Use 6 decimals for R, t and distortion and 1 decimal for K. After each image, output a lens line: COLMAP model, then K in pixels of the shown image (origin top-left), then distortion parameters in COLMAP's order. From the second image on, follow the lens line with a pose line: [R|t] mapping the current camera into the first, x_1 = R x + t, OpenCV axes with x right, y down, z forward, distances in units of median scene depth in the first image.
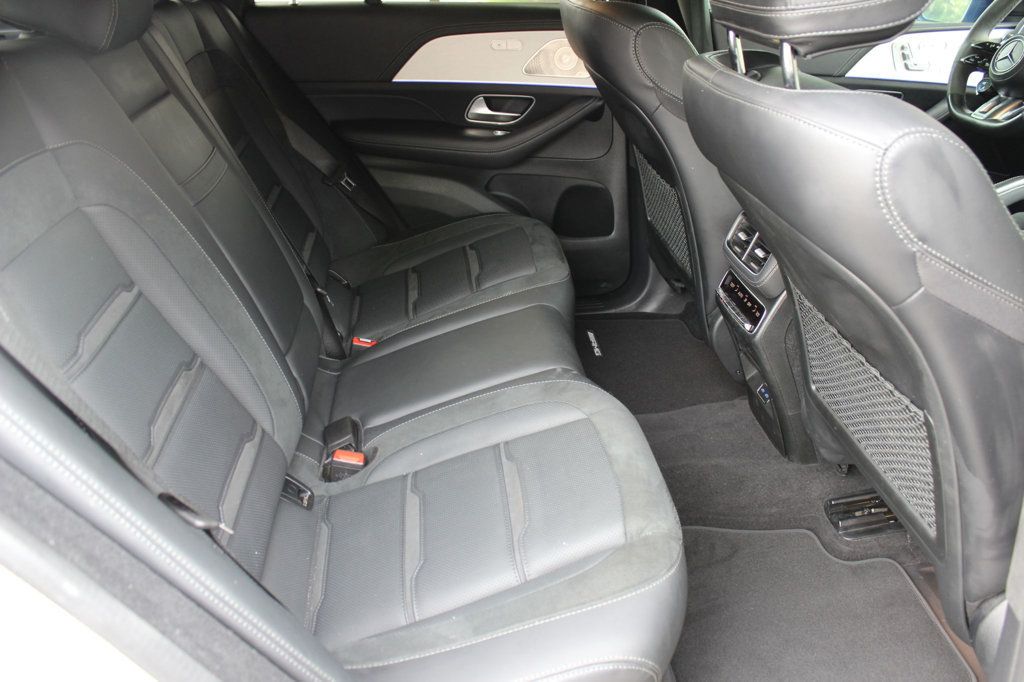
lens RADIAL K [[863.0, 0, 519.7], [0, 863.0, 345.8], [0, 0, 1]] dist [-0.167988, 0.144468]
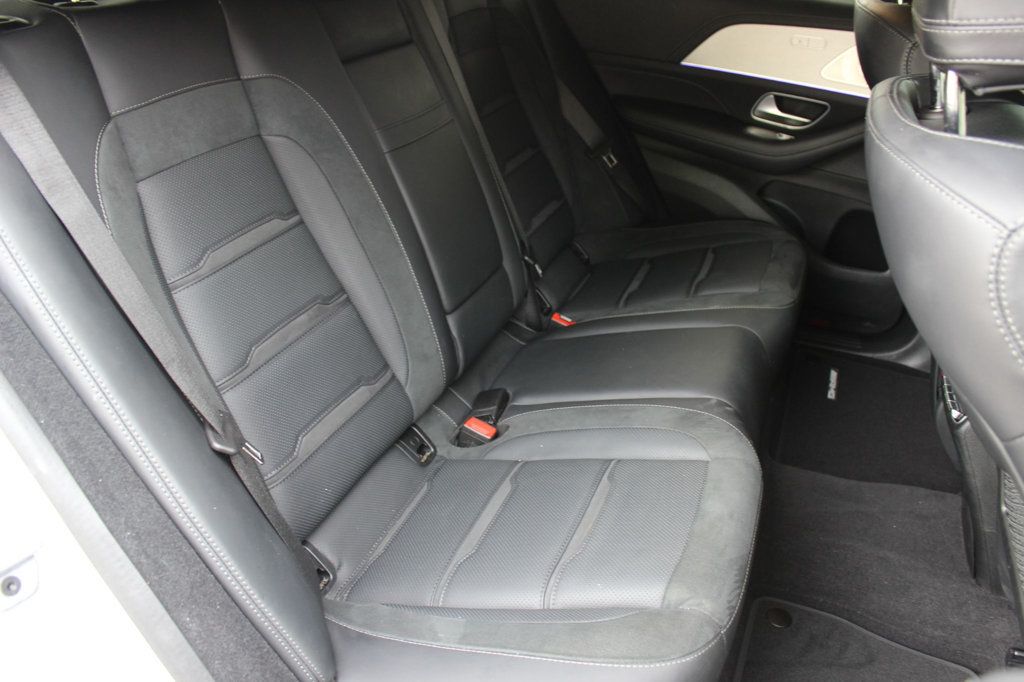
lens RADIAL K [[851.5, 0, 511.6], [0, 851.5, 345.8], [0, 0, 1]] dist [-0.163035, 0.131266]
pose [[0.886481, 0.252208, -0.387998, 0.191962], [-0.240533, 0.967398, 0.079272, -0.049368], [0.395342, 0.023053, 0.918245, 0.101409]]
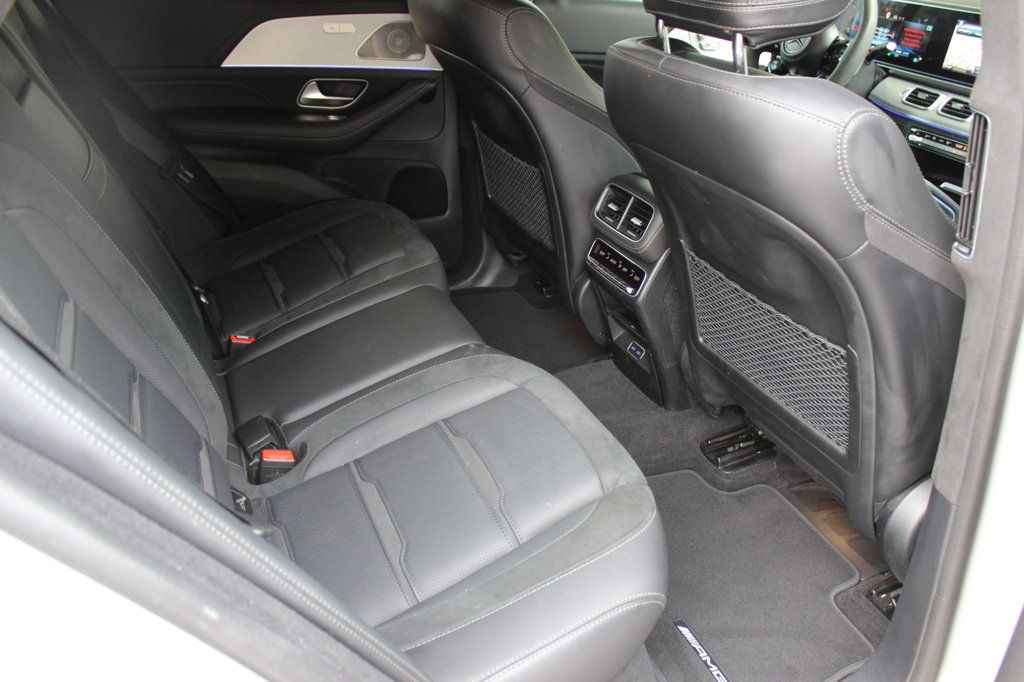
lens RADIAL K [[863.0, 0, 519.7], [0, 863.0, 345.8], [0, 0, 1]] dist [-0.167988, 0.144468]
pose [[0.951112, -0.096268, 0.293459, -0.208684], [0.089326, 0.995315, 0.037001, -0.005340], [-0.295646, -0.008979, 0.955255, -0.003883]]
